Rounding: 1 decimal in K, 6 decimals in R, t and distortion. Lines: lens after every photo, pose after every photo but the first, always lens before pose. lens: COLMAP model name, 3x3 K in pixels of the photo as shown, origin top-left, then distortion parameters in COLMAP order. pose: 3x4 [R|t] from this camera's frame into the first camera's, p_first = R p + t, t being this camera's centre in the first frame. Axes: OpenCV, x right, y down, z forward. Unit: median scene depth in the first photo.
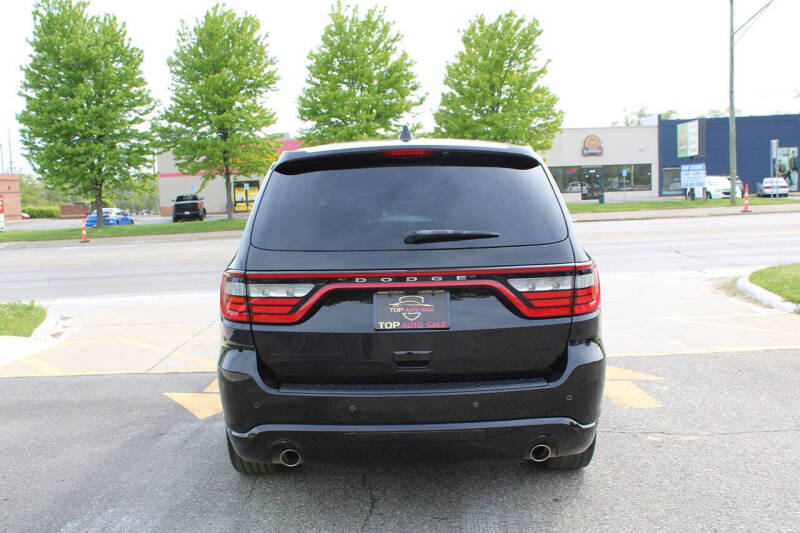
lens RADIAL K [[858.3, 0, 399.4], [0, 858.3, 267.3], [0, 0, 1]] dist [-0.074298, 0.000000]
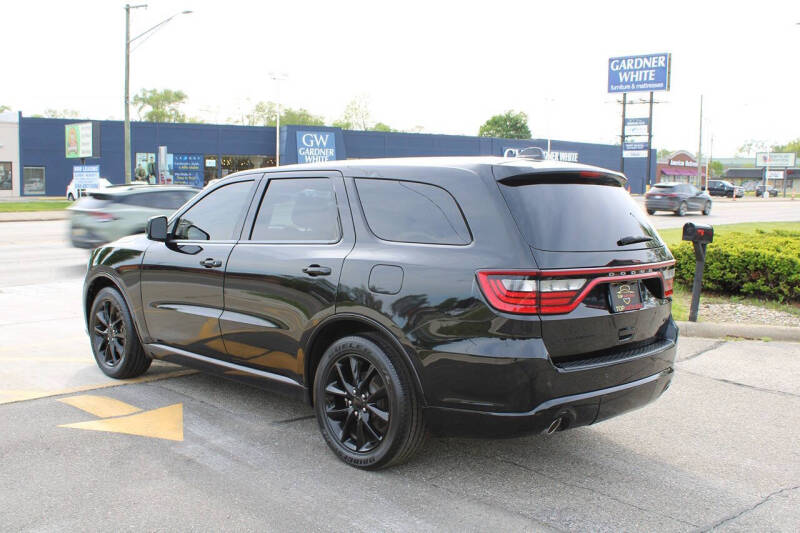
lens RADIAL K [[858.3, 0, 400.0], [0, 858.3, 271.4], [0, 0, 1]] dist [-0.074298, 0.000000]
pose [[0.707928, -0.026830, 0.705774, -0.105403], [0.024151, 0.999613, 0.013776, -0.001282], [-0.705871, 0.007293, 0.708303, 0.029601]]
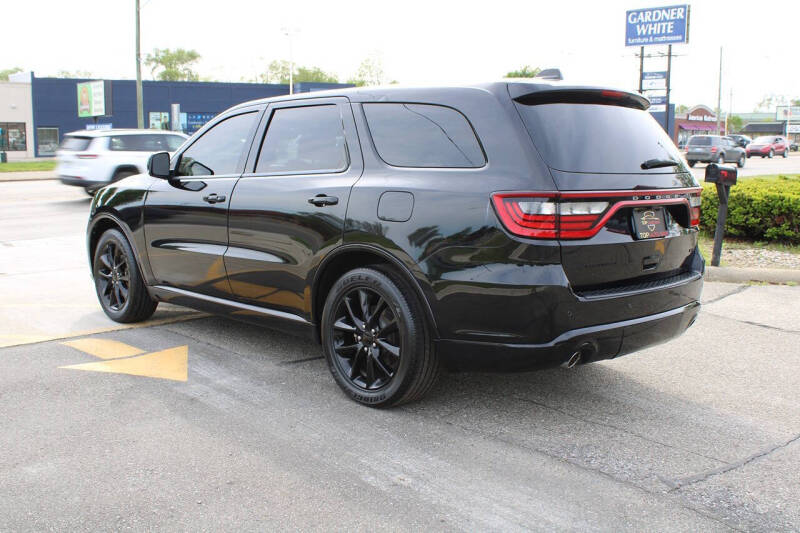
lens RADIAL K [[858.3, 0, 399.1], [0, 858.3, 267.1], [0, 0, 1]] dist [-0.074298, 0.000000]
pose [[0.721342, -0.061324, 0.689859, -0.100575], [0.032530, 0.997973, 0.054699, 0.003235], [-0.691815, -0.017016, 0.721875, 0.033607]]
